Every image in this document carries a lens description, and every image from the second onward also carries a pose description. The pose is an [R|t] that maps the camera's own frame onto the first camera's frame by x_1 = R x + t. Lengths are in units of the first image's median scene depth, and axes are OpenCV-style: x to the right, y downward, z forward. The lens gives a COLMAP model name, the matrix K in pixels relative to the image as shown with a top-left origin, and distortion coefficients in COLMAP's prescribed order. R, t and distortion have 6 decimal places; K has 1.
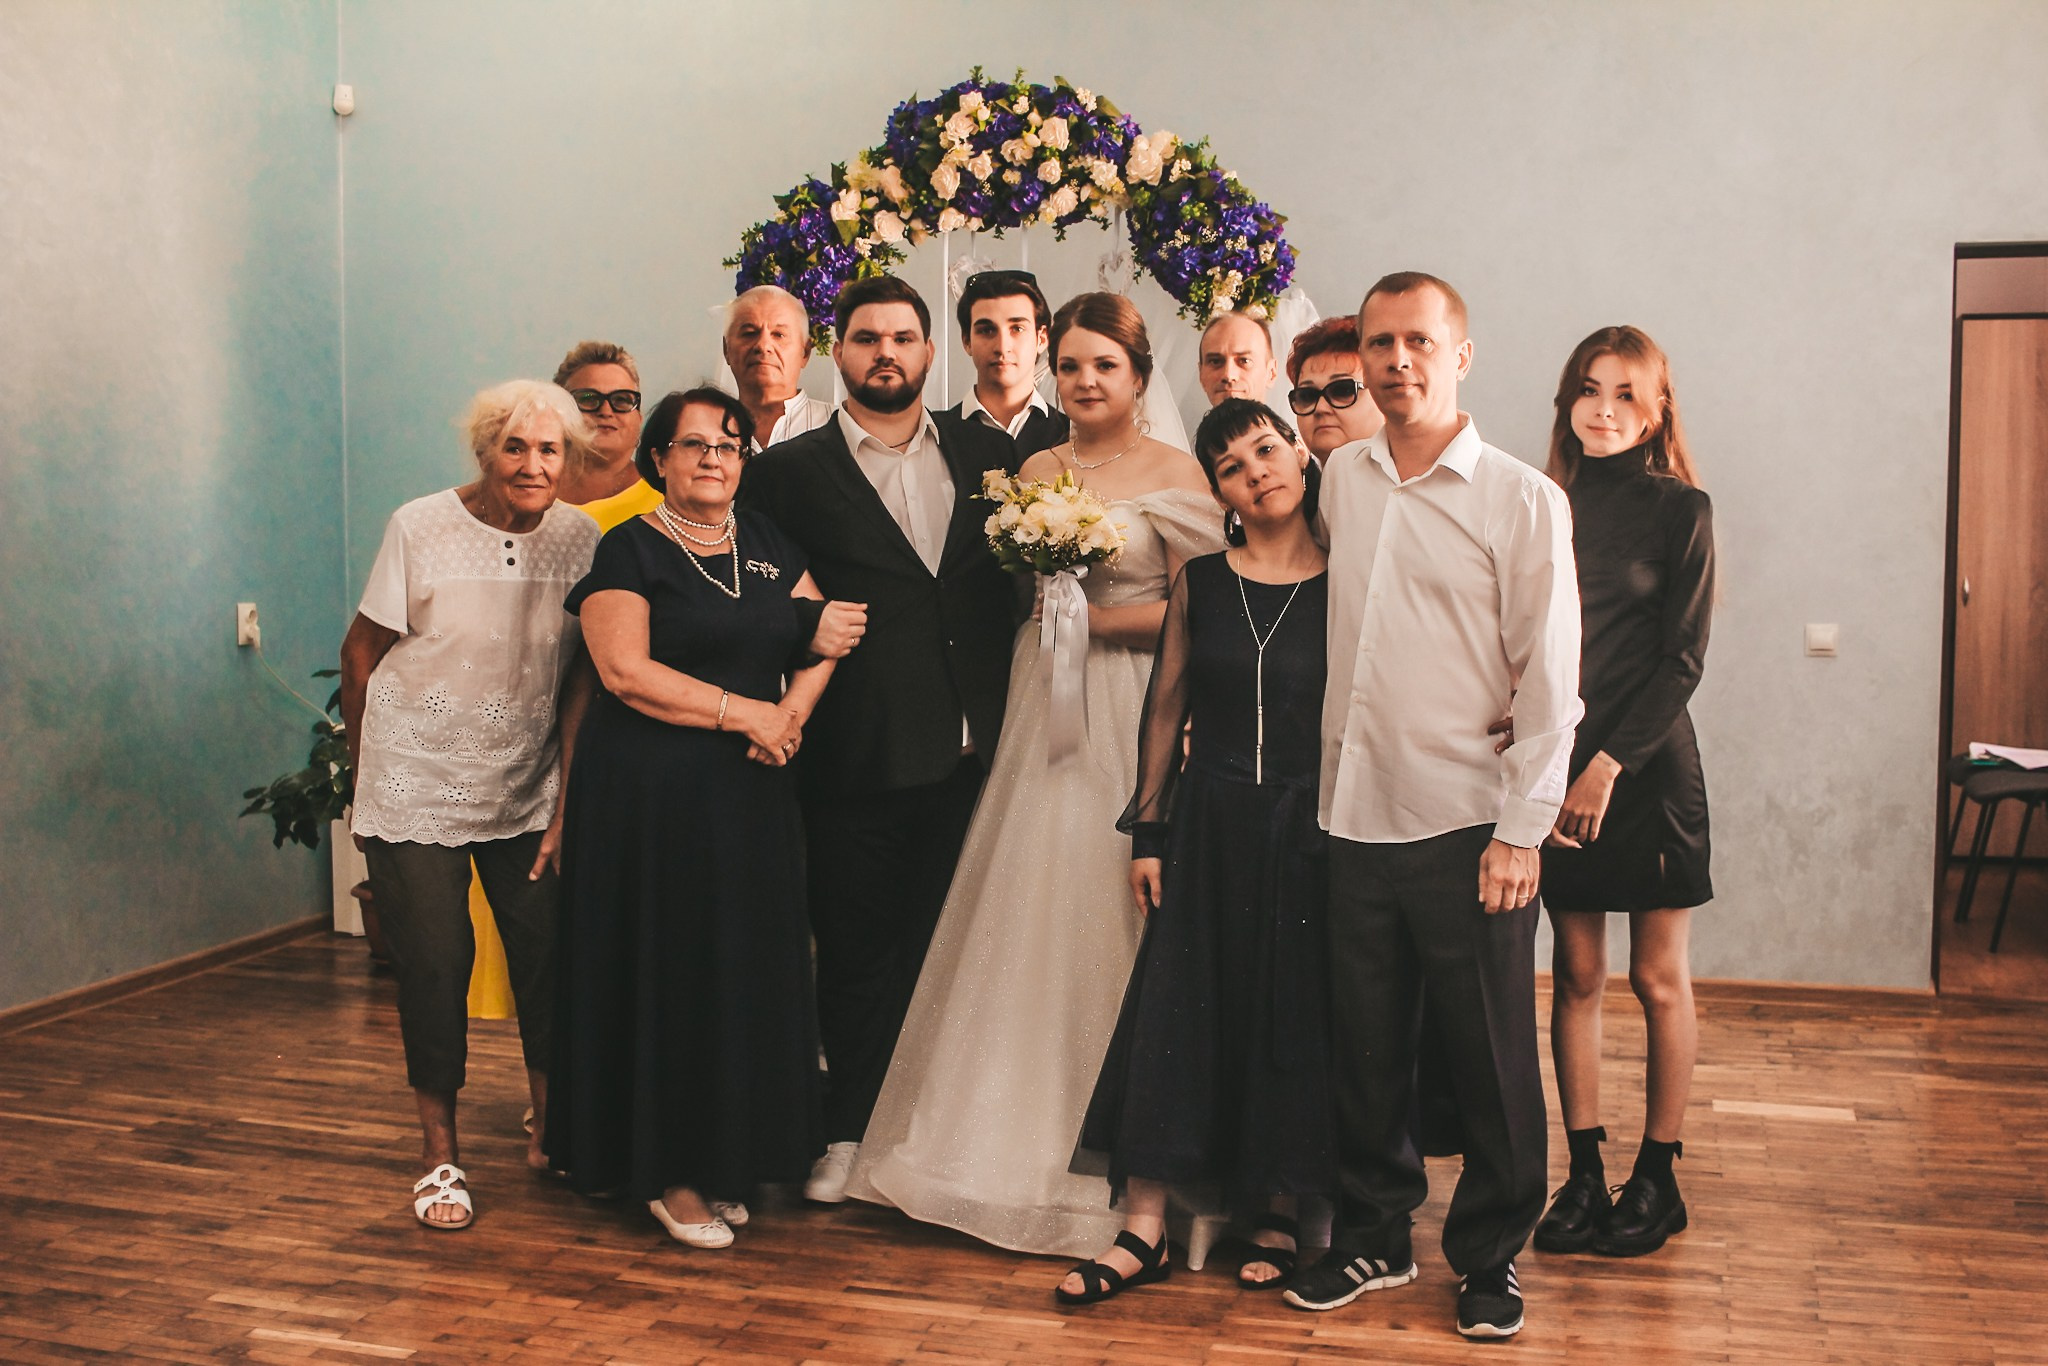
lens RADIAL K [[2380.9, 0, 1024.0], [0, 2380.9, 683.0], [0, 0, 1]] dist [-0.107302, 0.116512]
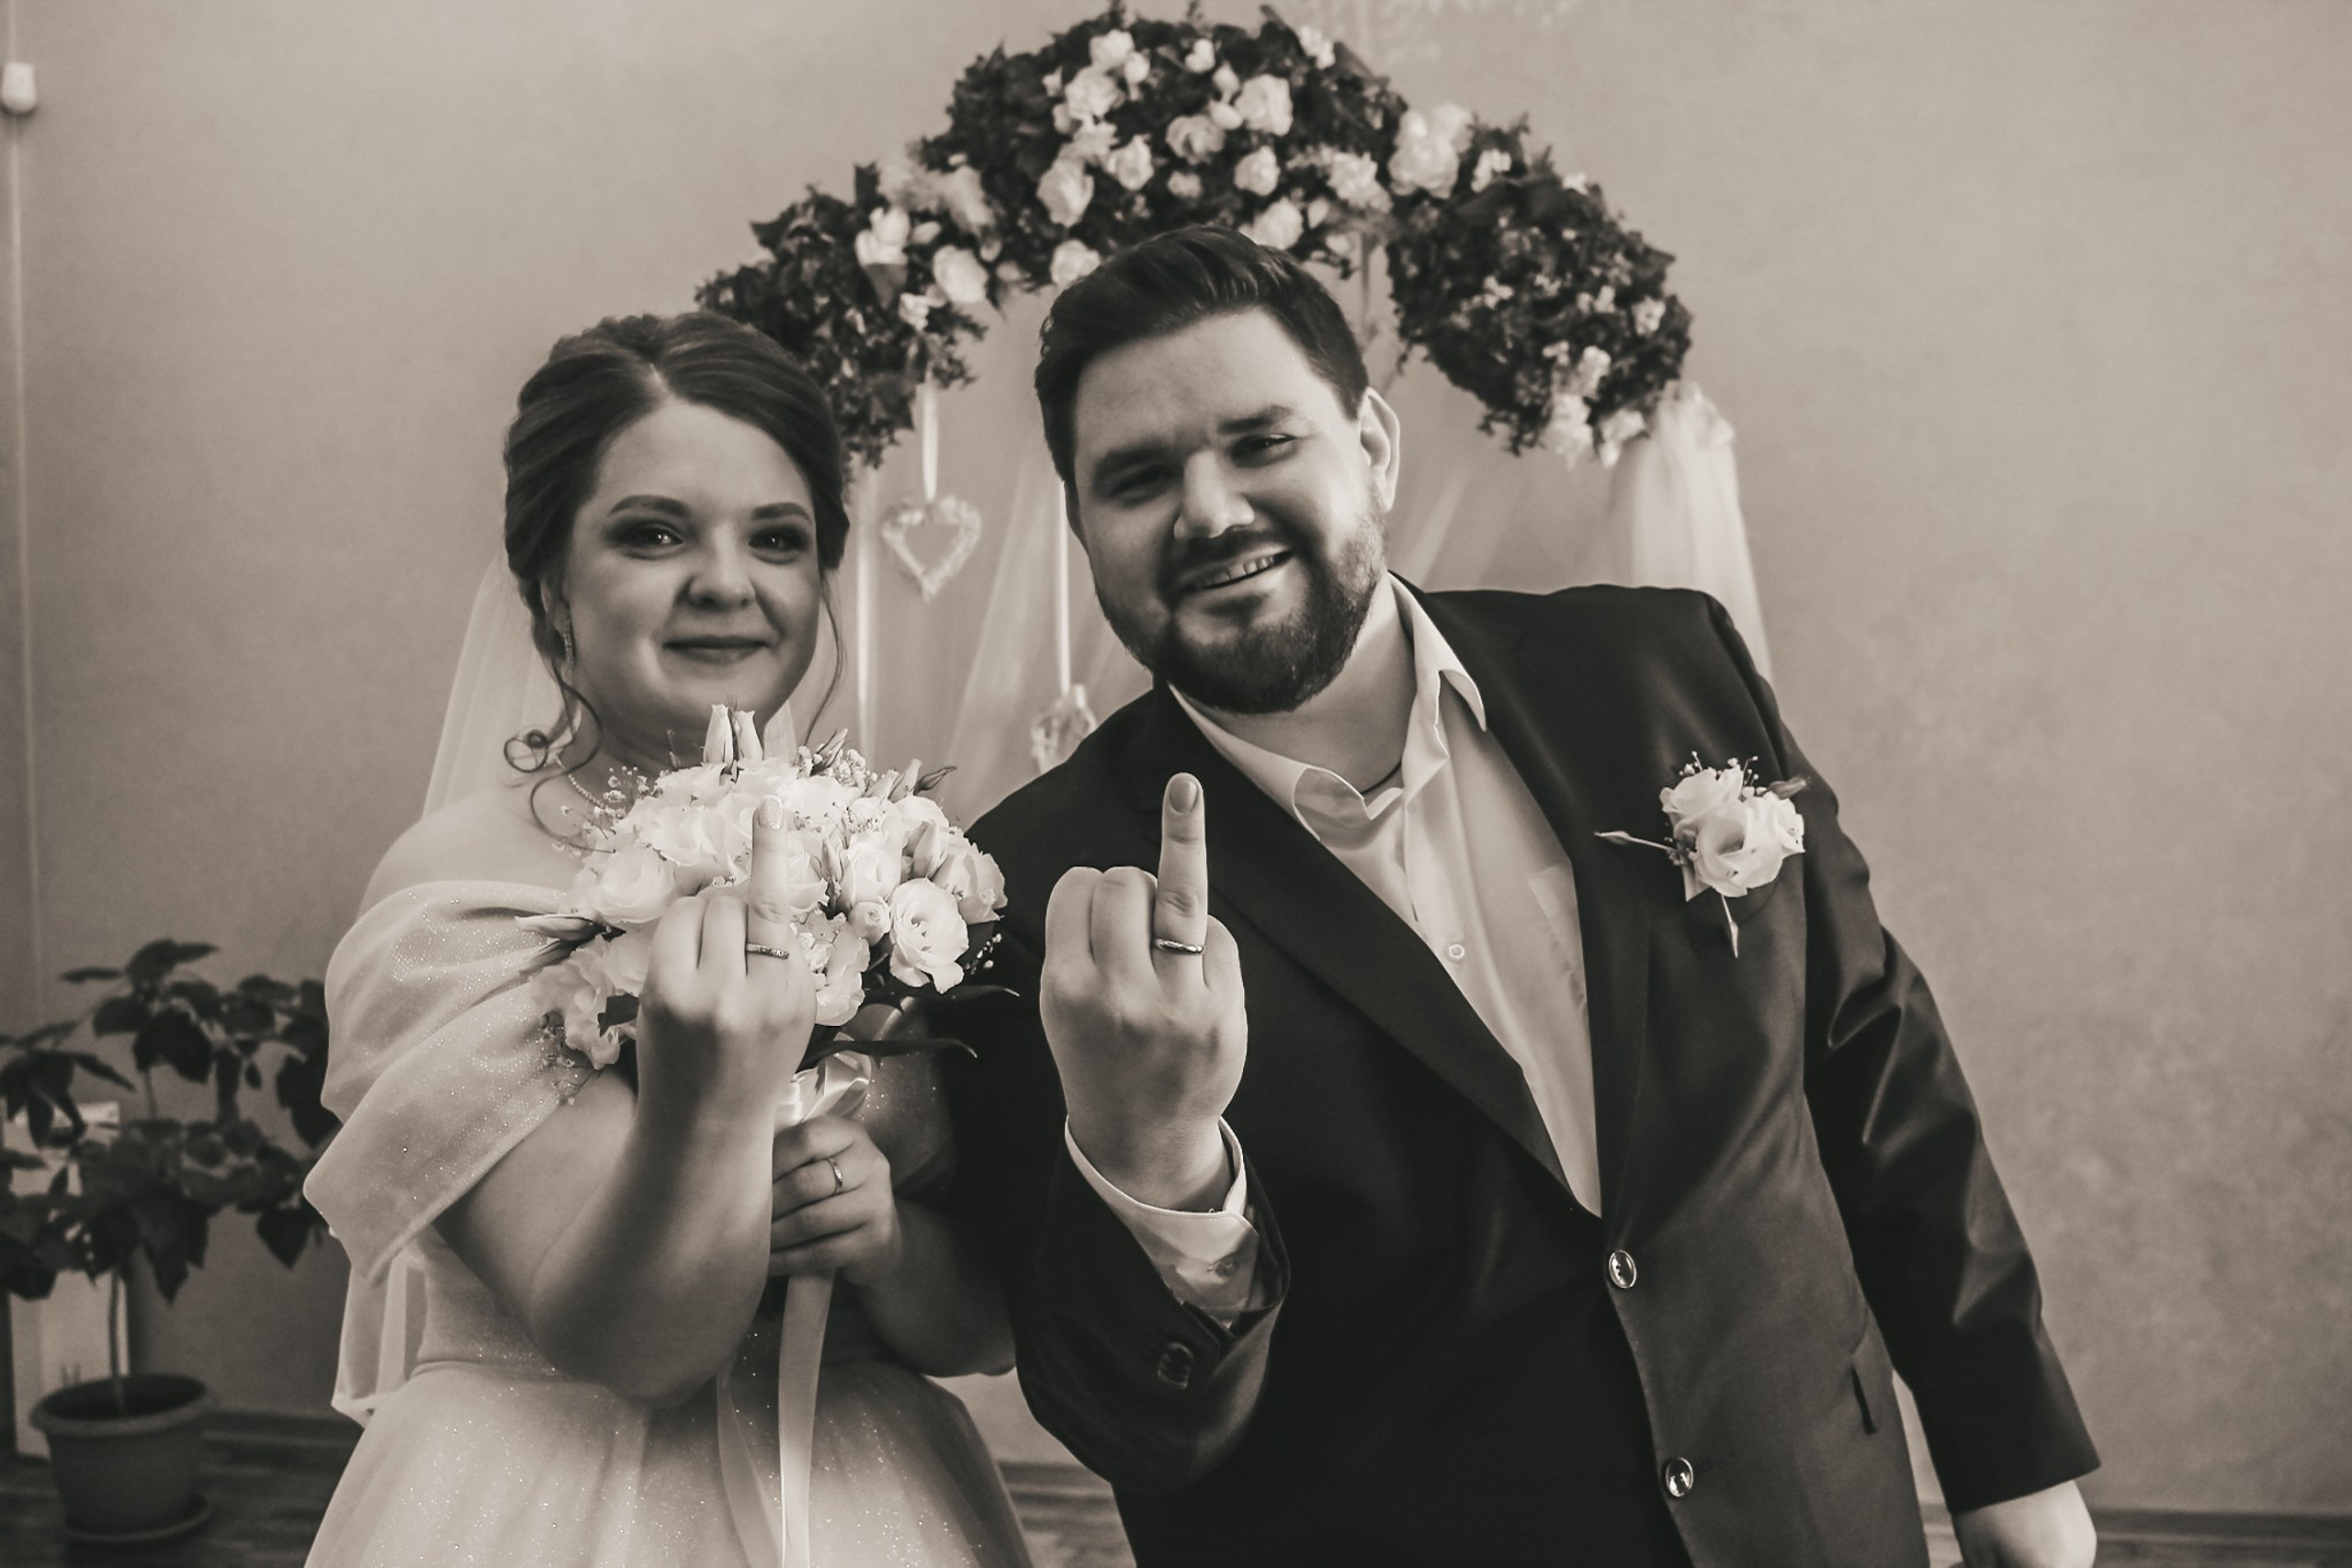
lens RADIAL K [[2674.0, 0, 1174.3], [0, 2674.0, 784.5], [0, 0, 1]] dist [-0.109169, 0.117853]
pose [[0.996409, -0.015976, 0.083148, -0.062626], [0.018090, 0.999530, -0.024736, -0.056805], [-0.082714, 0.026151, 0.996230, 0.381499]]
